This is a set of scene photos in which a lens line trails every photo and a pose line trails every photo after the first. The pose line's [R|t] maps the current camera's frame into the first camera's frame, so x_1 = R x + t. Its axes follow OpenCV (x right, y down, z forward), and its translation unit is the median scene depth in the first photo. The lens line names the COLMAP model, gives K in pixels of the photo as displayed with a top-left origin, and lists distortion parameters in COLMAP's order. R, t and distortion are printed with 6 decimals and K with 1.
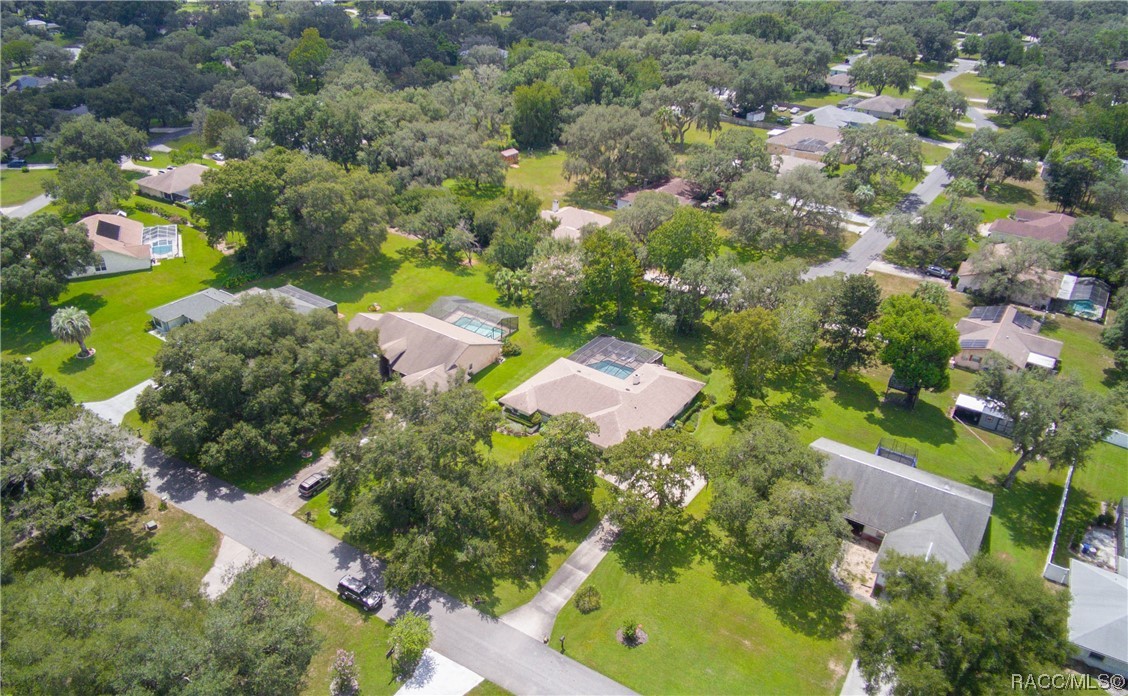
lens RADIAL K [[787.5, 0, 528.3], [0, 787.5, 347.2], [0, 0, 1]] dist [0.061099, -0.070942]
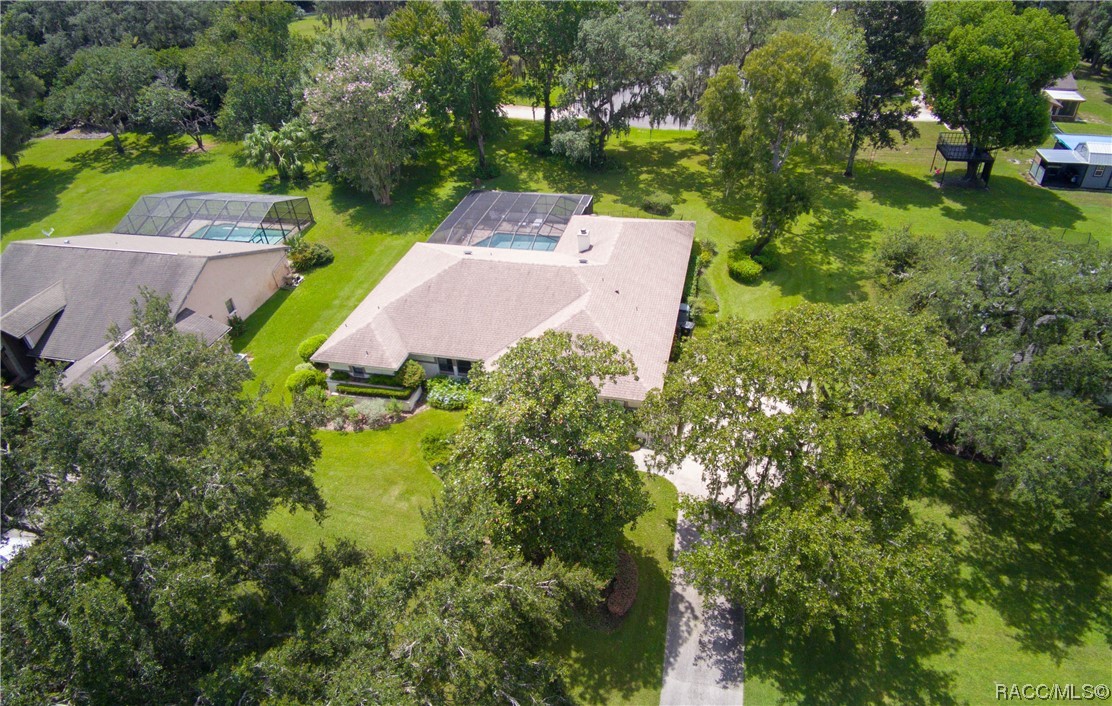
lens RADIAL K [[673.6, 0, 558.2], [0, 673.6, 353.0], [0, 0, 1]] dist [0.003981, -0.035716]
pose [[0.919480, -0.278711, 0.277267, -0.014177], [0.244718, 0.957735, 0.151186, 0.040537], [-0.307685, -0.071160, 0.948824, 0.591548]]
